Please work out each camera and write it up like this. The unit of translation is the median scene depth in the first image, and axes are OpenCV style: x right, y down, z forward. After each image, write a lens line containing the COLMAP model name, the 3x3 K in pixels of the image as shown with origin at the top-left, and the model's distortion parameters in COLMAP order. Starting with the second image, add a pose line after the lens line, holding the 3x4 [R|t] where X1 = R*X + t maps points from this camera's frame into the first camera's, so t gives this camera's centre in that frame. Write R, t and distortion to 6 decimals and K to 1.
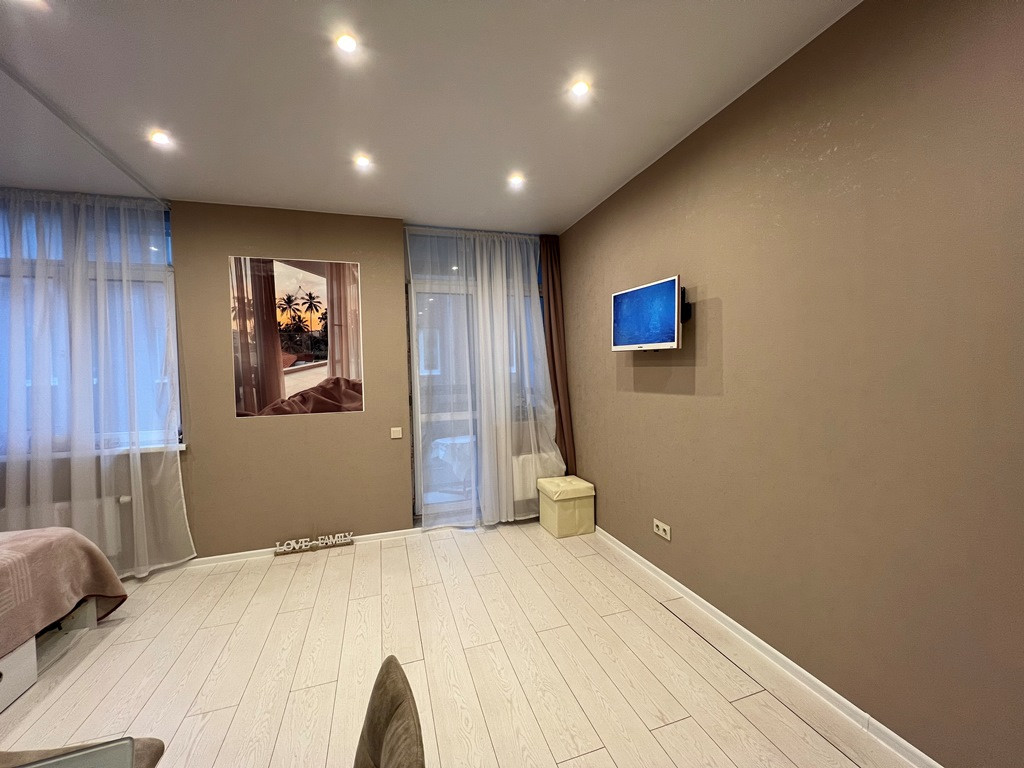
lens RADIAL K [[409.1, 0, 512.5], [0, 409.1, 381.2], [0, 0, 1]] dist [-0.002083, -0.000126]
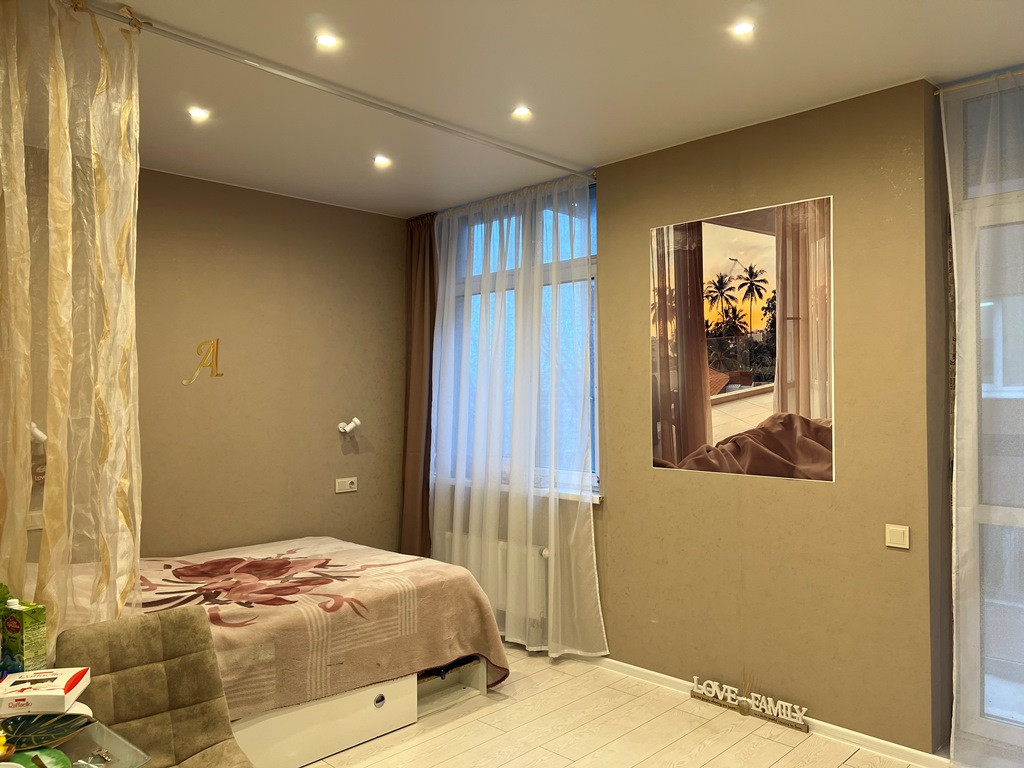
lens RADIAL K [[768.8, 0, 516.2], [0, 768.8, 390.5], [0, 0, 1]] dist [0.055965, -0.062958]
pose [[0.467601, 0.021618, -0.883675, 0.323509], [-0.026456, 0.999595, 0.010455, -0.043383], [0.883544, 0.018490, 0.467984, 0.197834]]
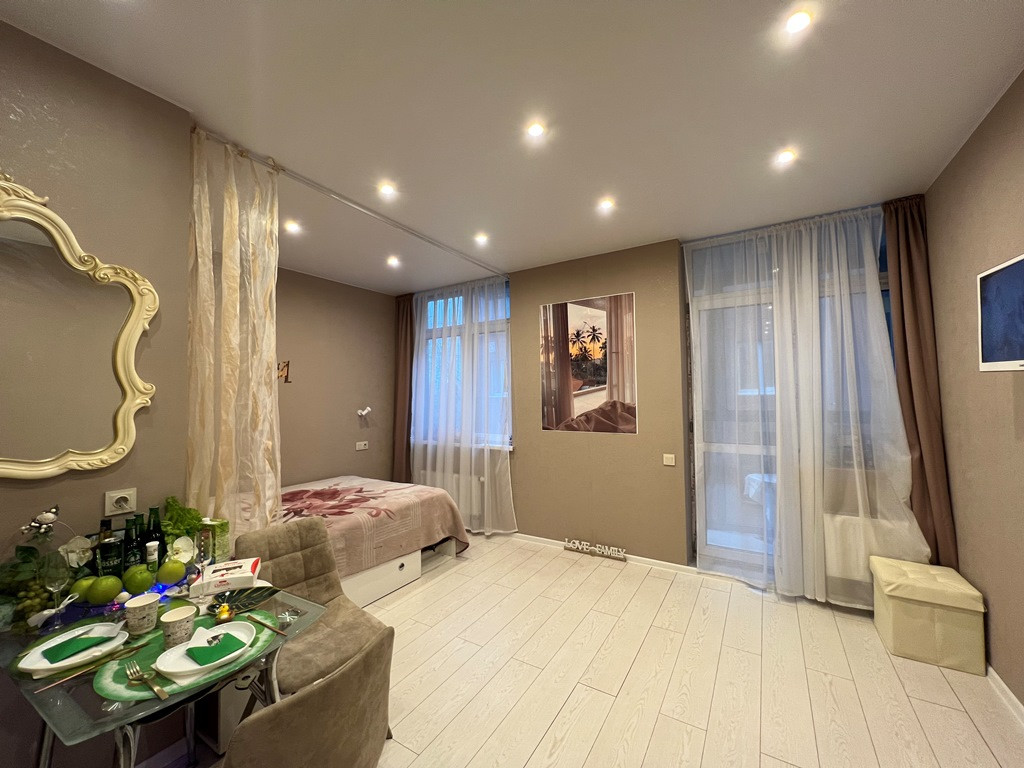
lens RADIAL K [[408.7, 0, 510.7], [0, 408.7, 381.4], [0, 0, 1]] dist [-0.001042, -0.000003]
pose [[0.643514, -0.007400, -0.765399, 0.230029], [-0.021654, 0.999377, -0.027868, -0.024933], [0.765128, 0.034508, 0.642953, 0.094802]]
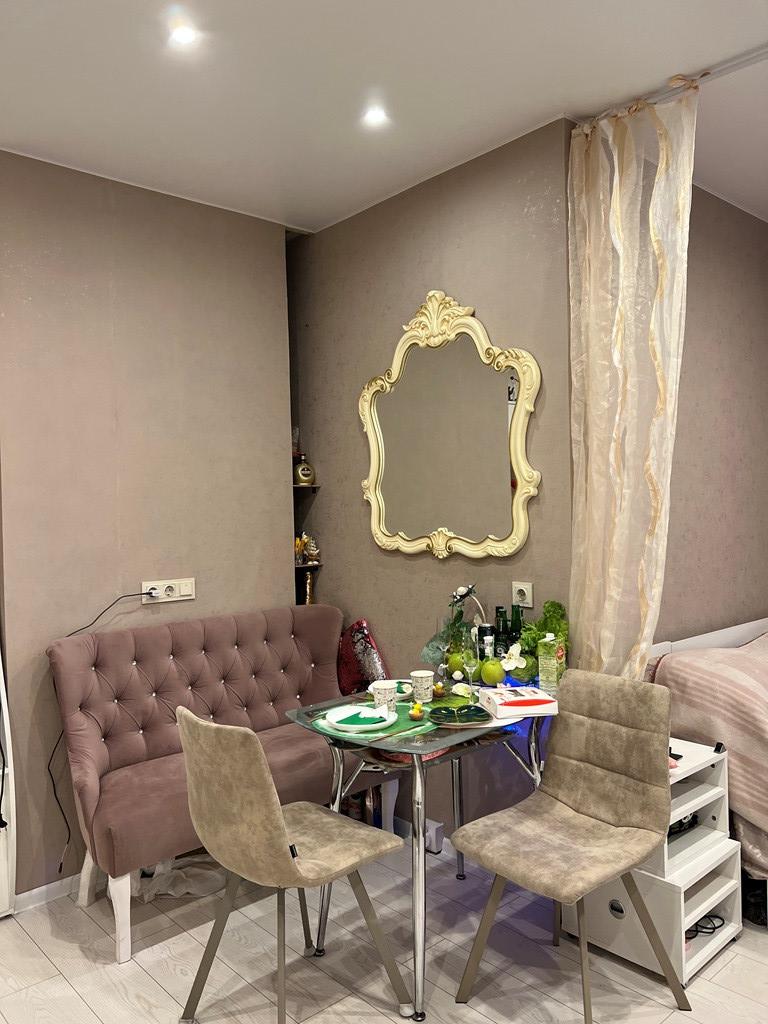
lens RADIAL K [[768.8, 0, 384.4], [0, 768.8, 514.2], [0, 0, 1]] dist [0.055965, -0.062958]
pose [[-0.915092, 0.058303, -0.399009, 0.055698], [0.042727, 0.997941, 0.047829, -0.026284], [0.400976, 0.026719, -0.915699, 0.785243]]
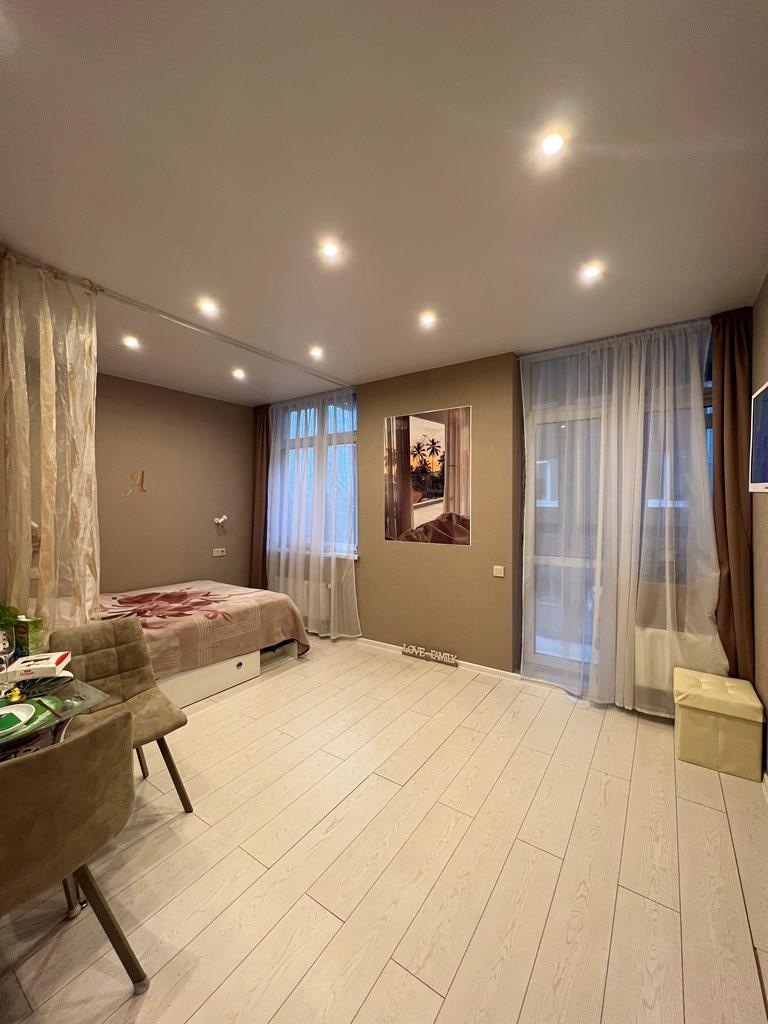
lens RADIAL K [[408.7, 0, 386.1], [0, 408.7, 511.9], [0, 0, 1]] dist [-0.001042, -0.000003]
pose [[0.611496, 0.042549, -0.790103, 0.349430], [-0.033565, 0.999049, 0.027825, -0.038095], [0.790535, 0.009505, 0.612343, 0.189240]]
